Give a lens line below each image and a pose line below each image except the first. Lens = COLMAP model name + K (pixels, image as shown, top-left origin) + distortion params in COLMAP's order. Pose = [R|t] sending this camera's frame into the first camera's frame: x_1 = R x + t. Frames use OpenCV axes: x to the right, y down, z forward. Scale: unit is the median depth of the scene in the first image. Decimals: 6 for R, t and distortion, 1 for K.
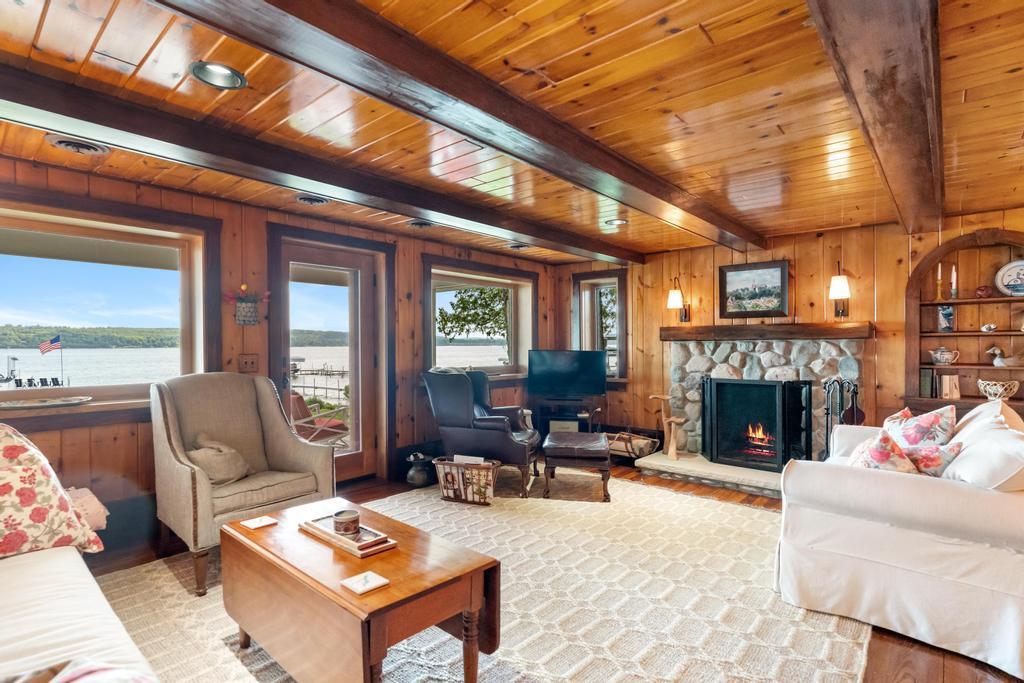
lens RADIAL K [[501.7, 0, 512.2], [0, 501.7, 343.4], [0, 0, 1]] dist [0.001150, 0.000080]
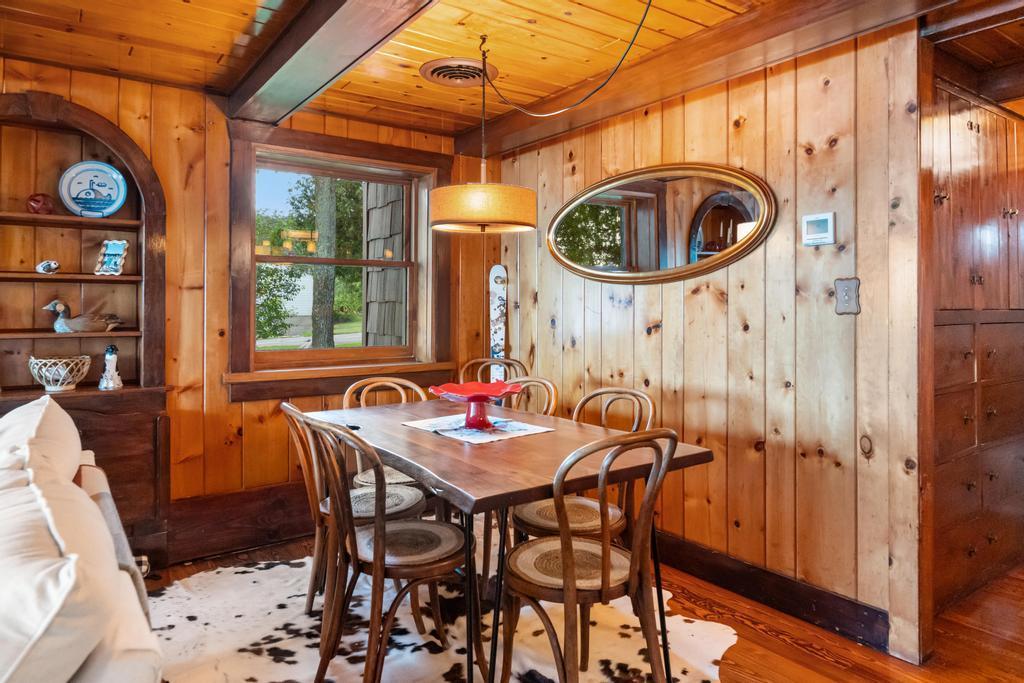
lens RADIAL K [[651.2, 0, 513.8], [0, 651.2, 309.0], [0, 0, 1]] dist [0.003094, 0.000893]
pose [[0.225821, 0.013363, 0.974077, 0.337606], [-0.001790, 0.999910, -0.013302, 0.027048], [-0.974167, 0.001260, 0.225824, 0.305711]]
